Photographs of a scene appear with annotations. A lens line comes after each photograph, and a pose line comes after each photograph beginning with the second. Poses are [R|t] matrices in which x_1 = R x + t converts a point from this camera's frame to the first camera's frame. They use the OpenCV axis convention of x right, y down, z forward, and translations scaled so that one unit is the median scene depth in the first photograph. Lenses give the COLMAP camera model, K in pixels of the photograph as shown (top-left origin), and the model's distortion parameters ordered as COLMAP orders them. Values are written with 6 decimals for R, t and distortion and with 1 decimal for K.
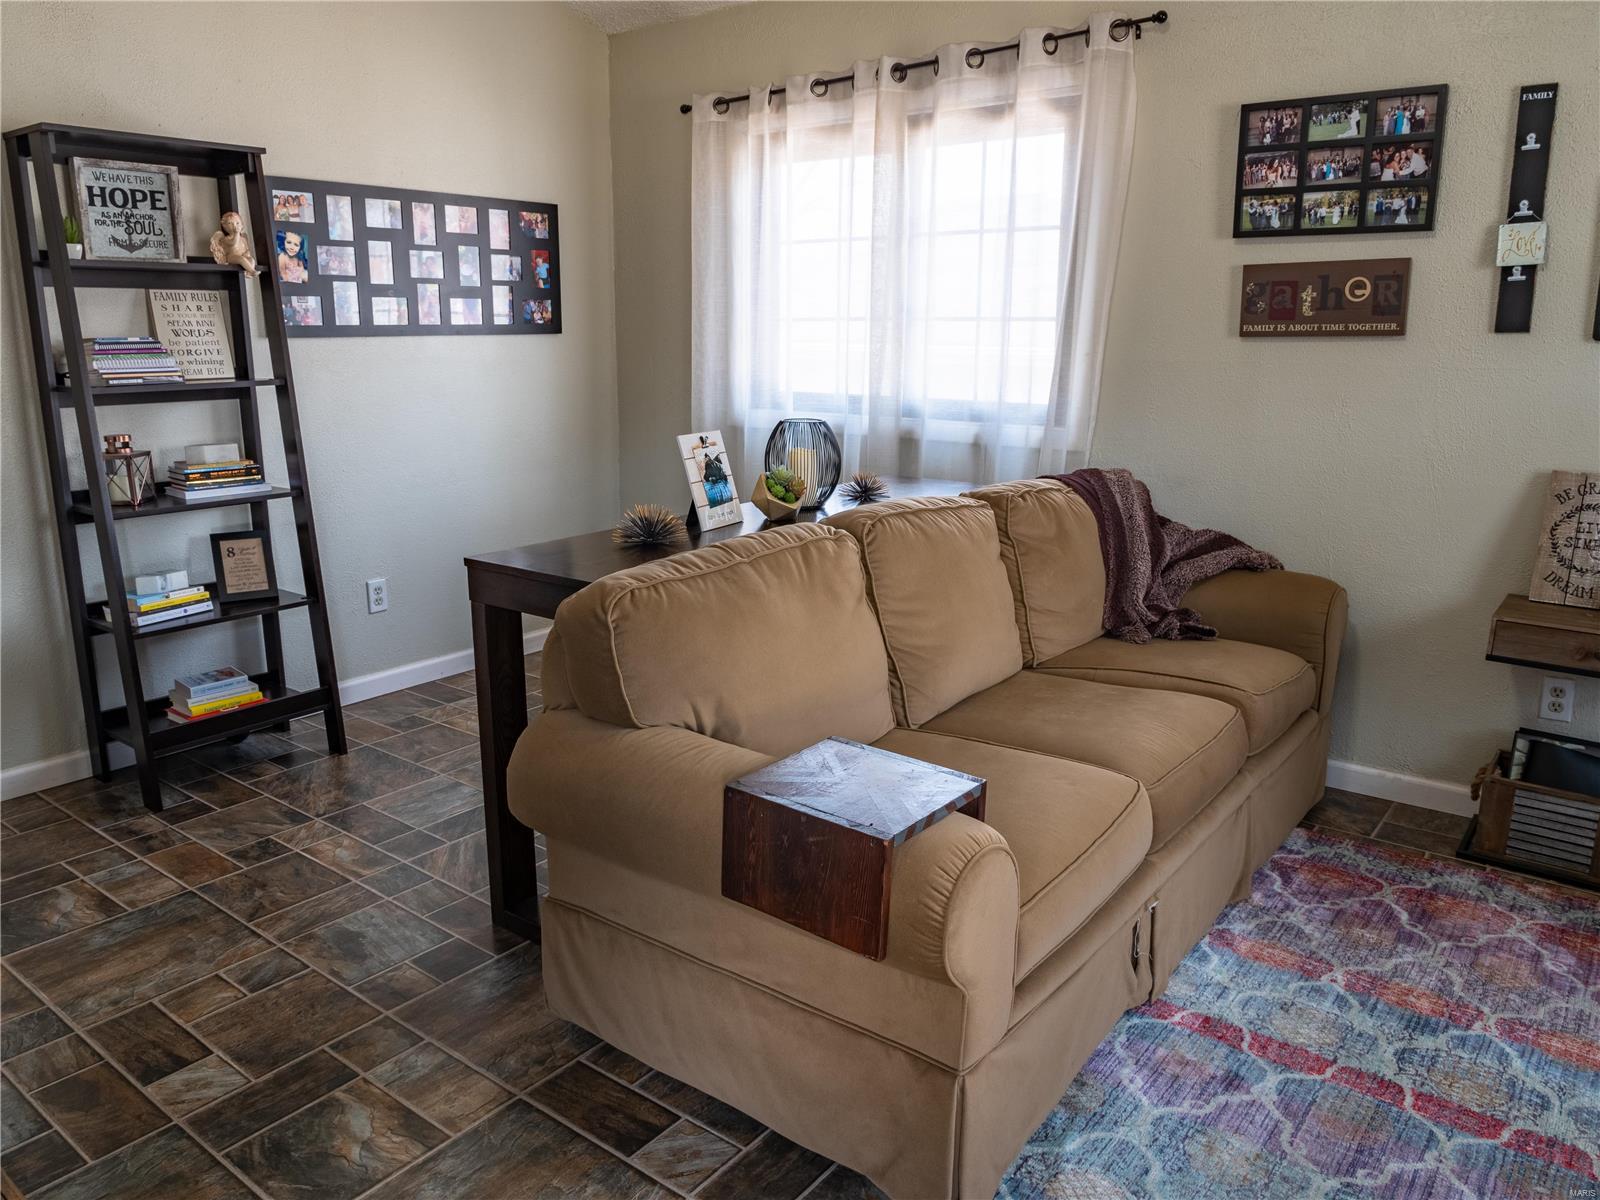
lens RADIAL K [[1166.4, 0, 797.2], [0, 1166.4, 598.4], [0, 0, 1]] dist [-0.005207, -0.010844]
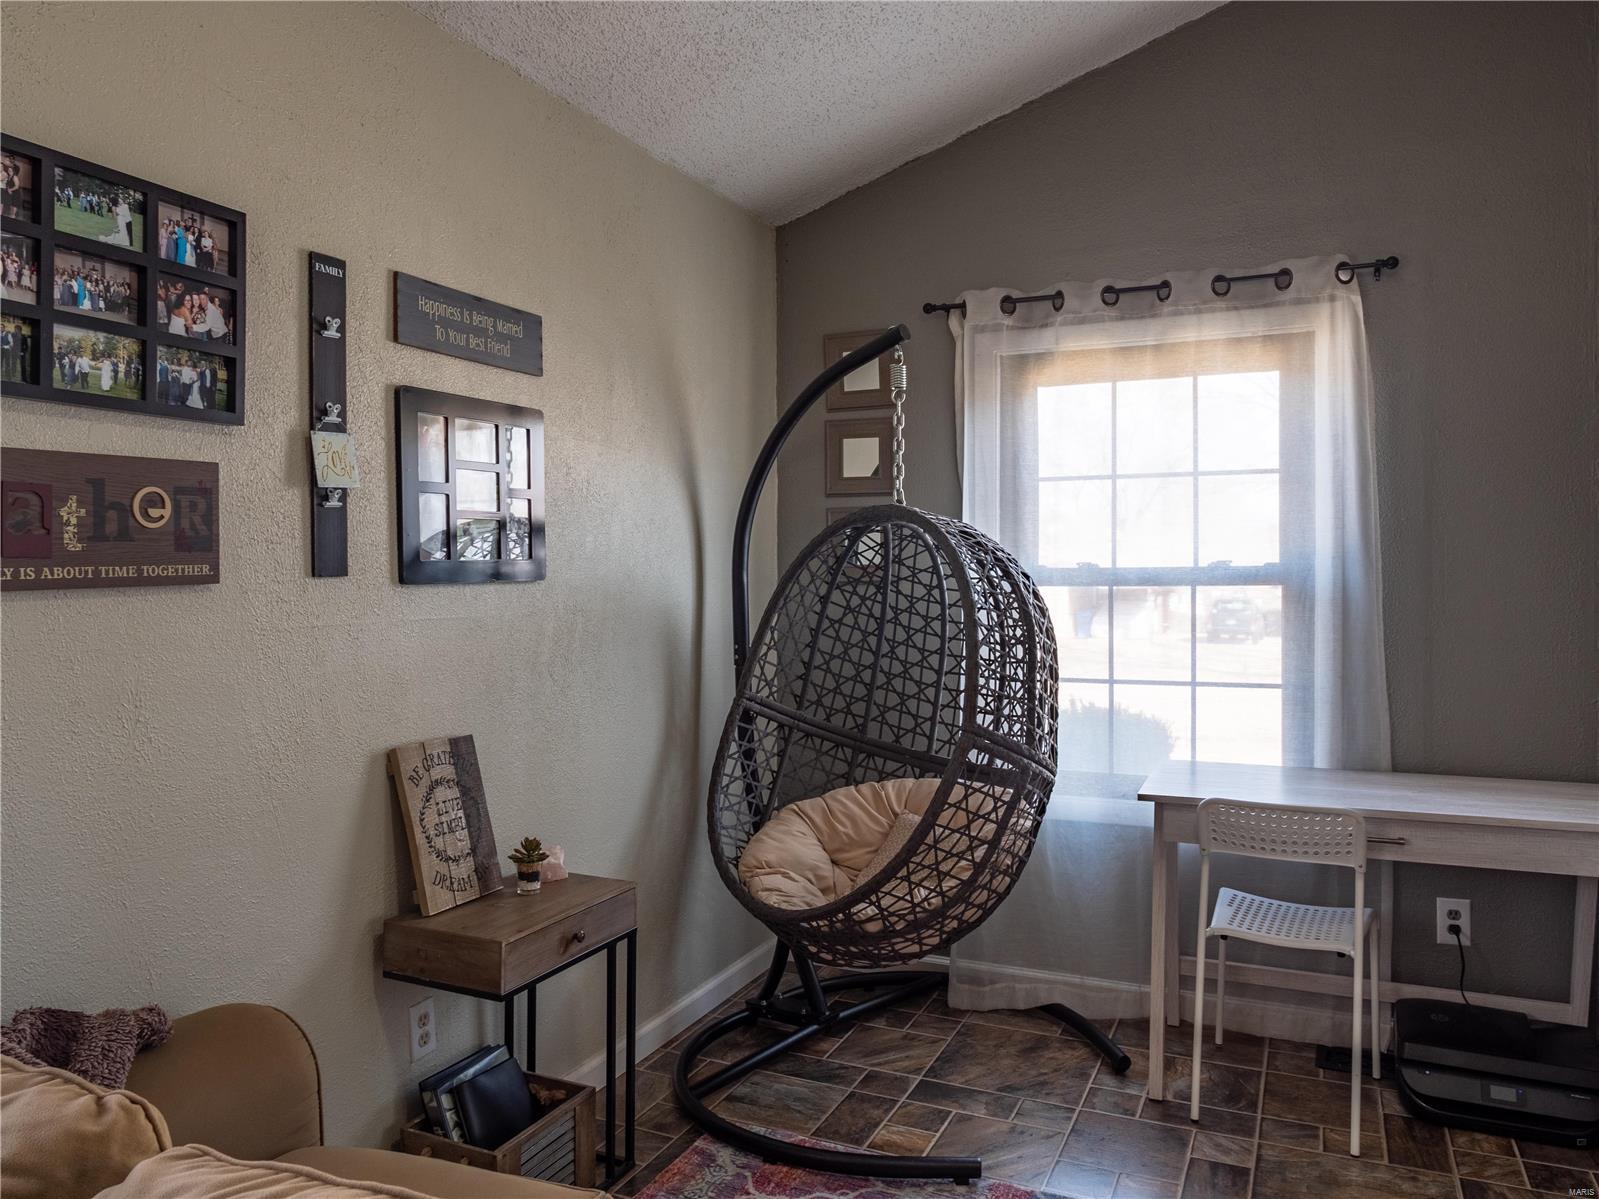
lens RADIAL K [[1165.7, 0, 799.3], [0, 1165.7, 604.1], [0, 0, 1]] dist [-0.005207, -0.010844]
pose [[-0.236578, -0.031760, 0.971093, -0.161721], [0.222002, 0.971259, 0.085850, -0.202327], [-0.945910, 0.235895, -0.222728, 0.857556]]
